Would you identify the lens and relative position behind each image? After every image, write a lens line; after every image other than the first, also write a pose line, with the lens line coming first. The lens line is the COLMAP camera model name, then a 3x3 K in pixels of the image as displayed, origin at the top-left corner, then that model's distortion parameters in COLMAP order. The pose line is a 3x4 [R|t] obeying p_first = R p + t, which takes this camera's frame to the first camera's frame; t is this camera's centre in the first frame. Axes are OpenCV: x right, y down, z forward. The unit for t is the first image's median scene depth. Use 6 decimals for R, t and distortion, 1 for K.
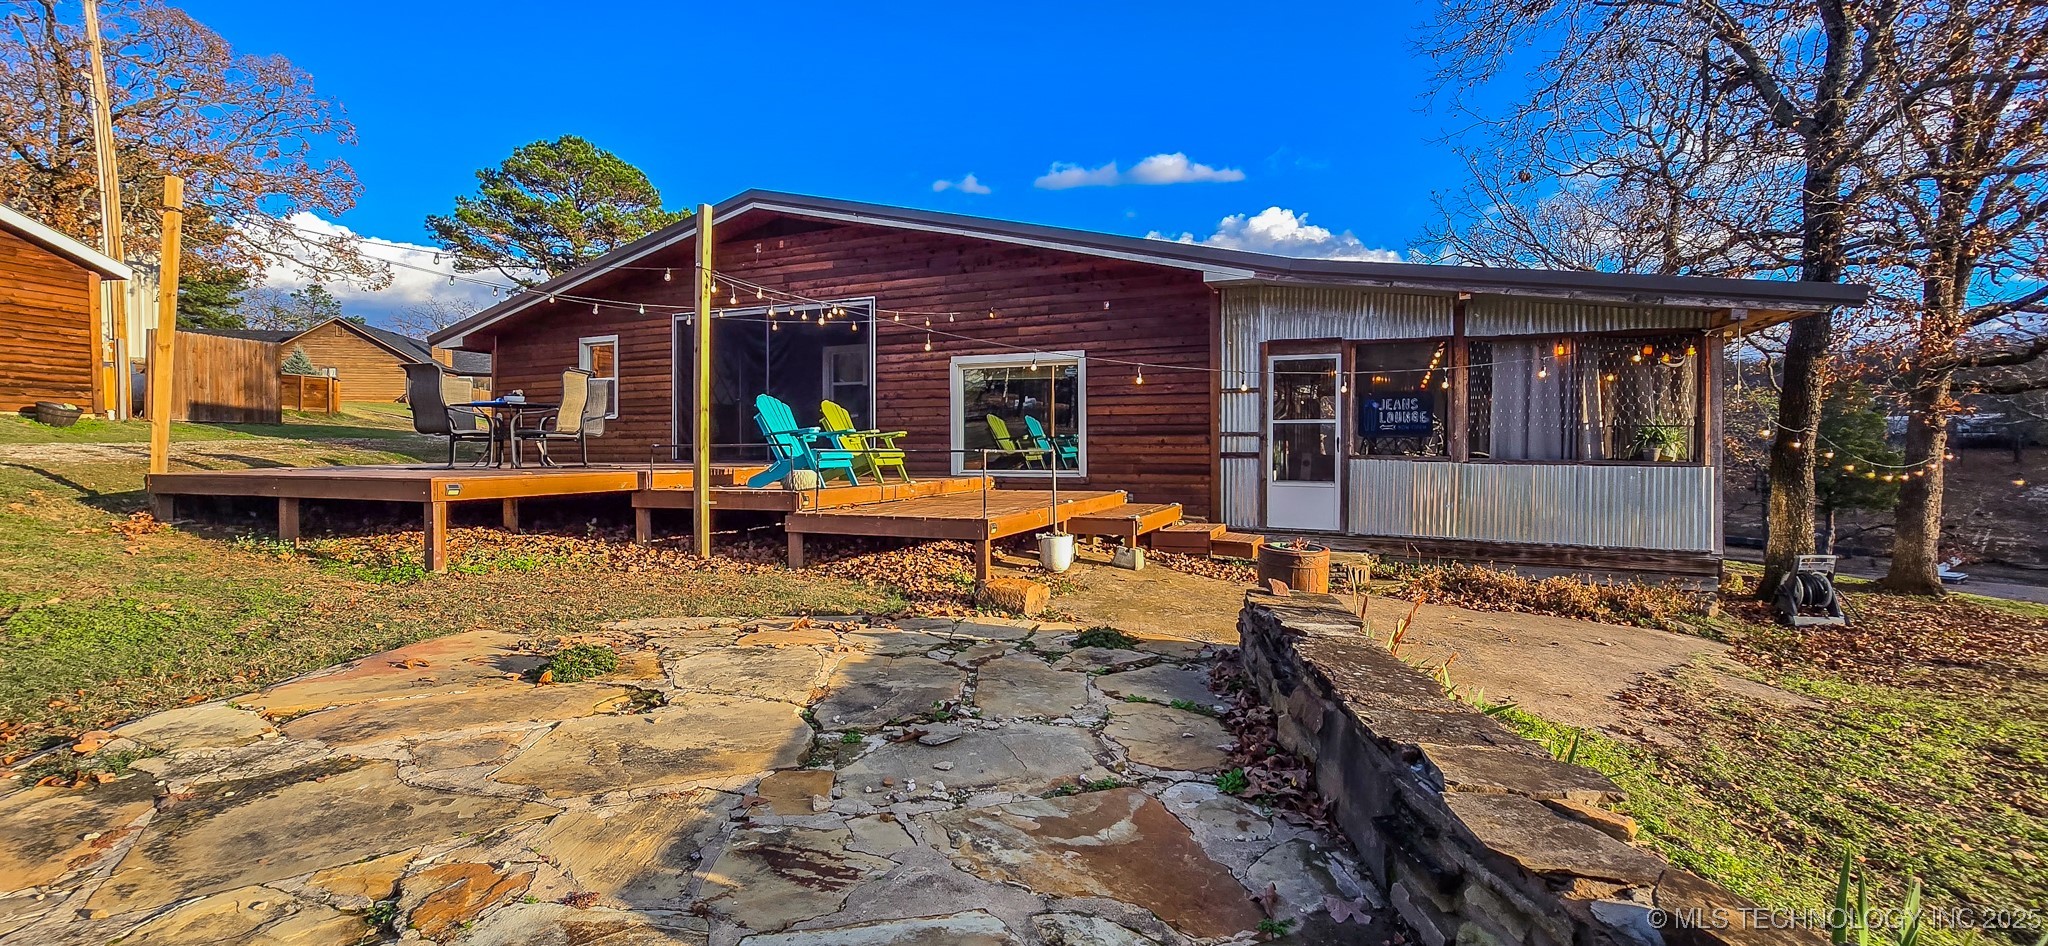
lens RADIAL K [[837.1, 0, 1024.0], [0, 837.1, 473.0], [0, 0, 1]] dist [-0.001553, -0.000081]
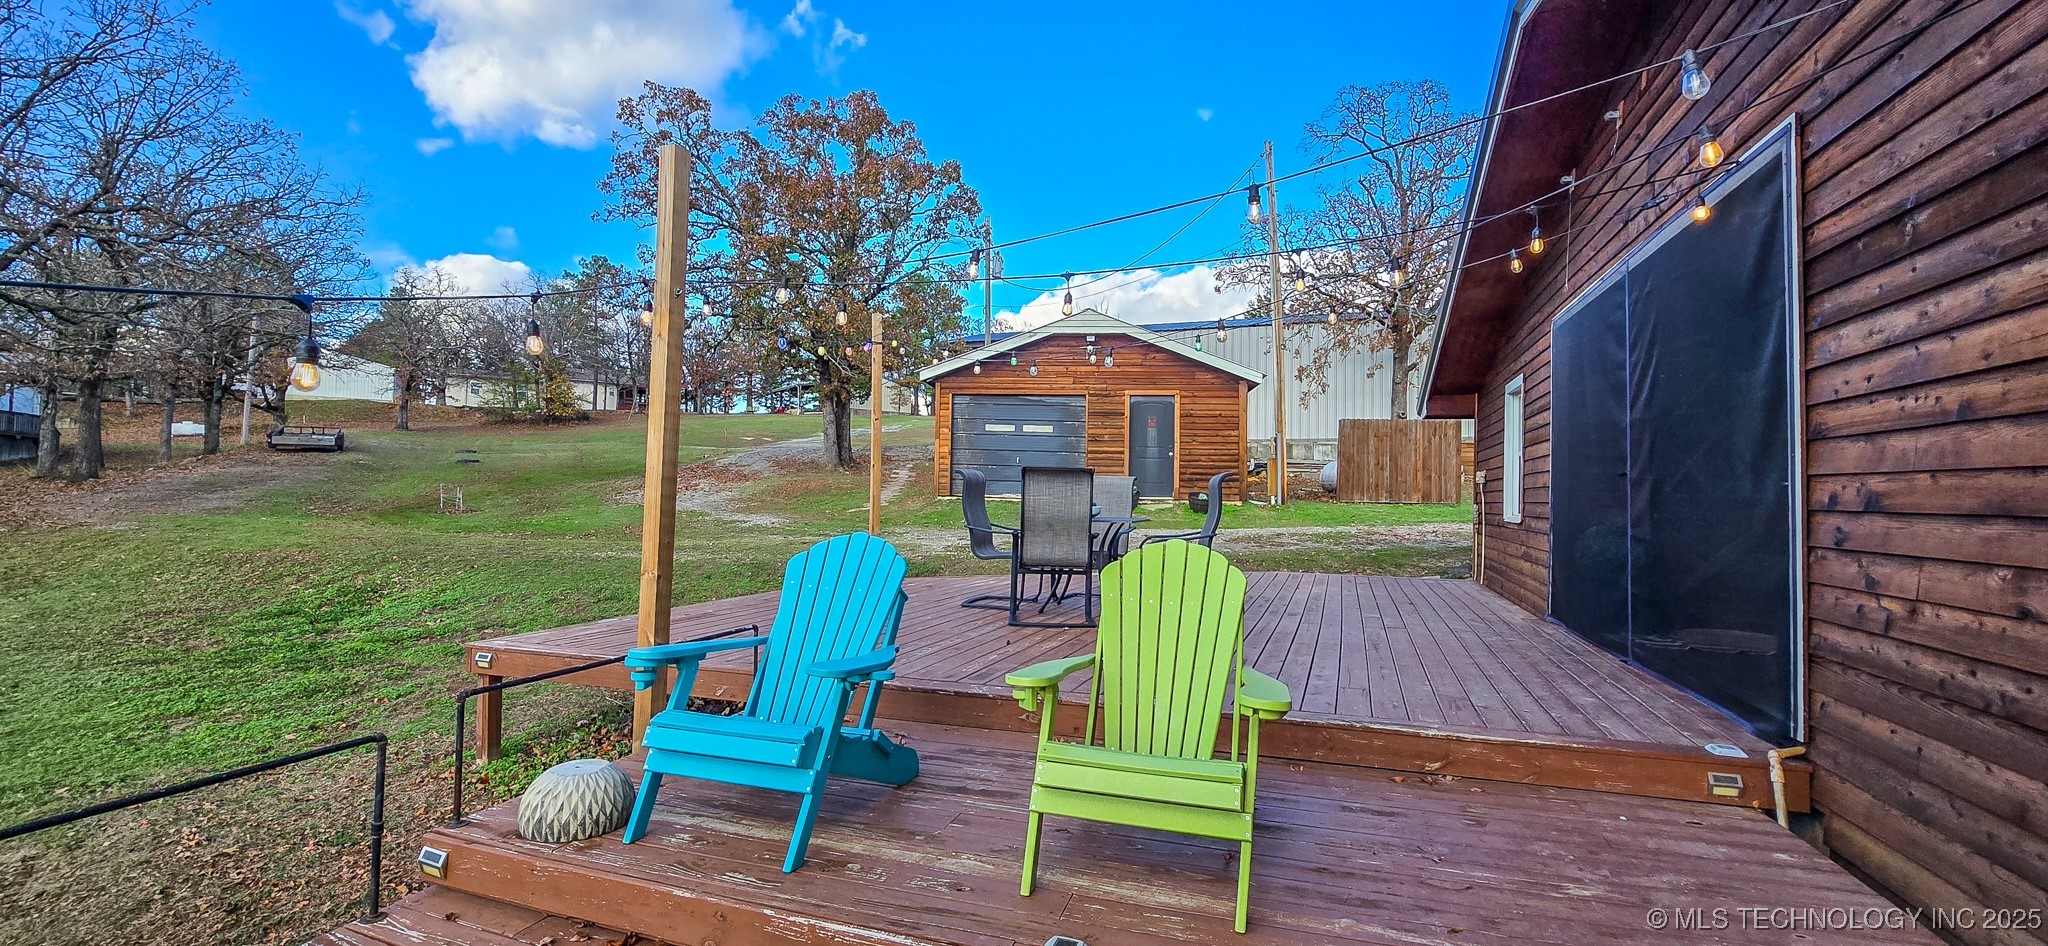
lens RADIAL K [[837.1, 0, 1024.0], [0, 837.1, 473.0], [0, 0, 1]] dist [-0.001553, -0.000081]
pose [[0.025042, -0.021766, -0.999449, 0.070828], [-0.028880, 0.999330, -0.022487, -0.087273], [0.999269, 0.029427, 0.024397, 0.759718]]
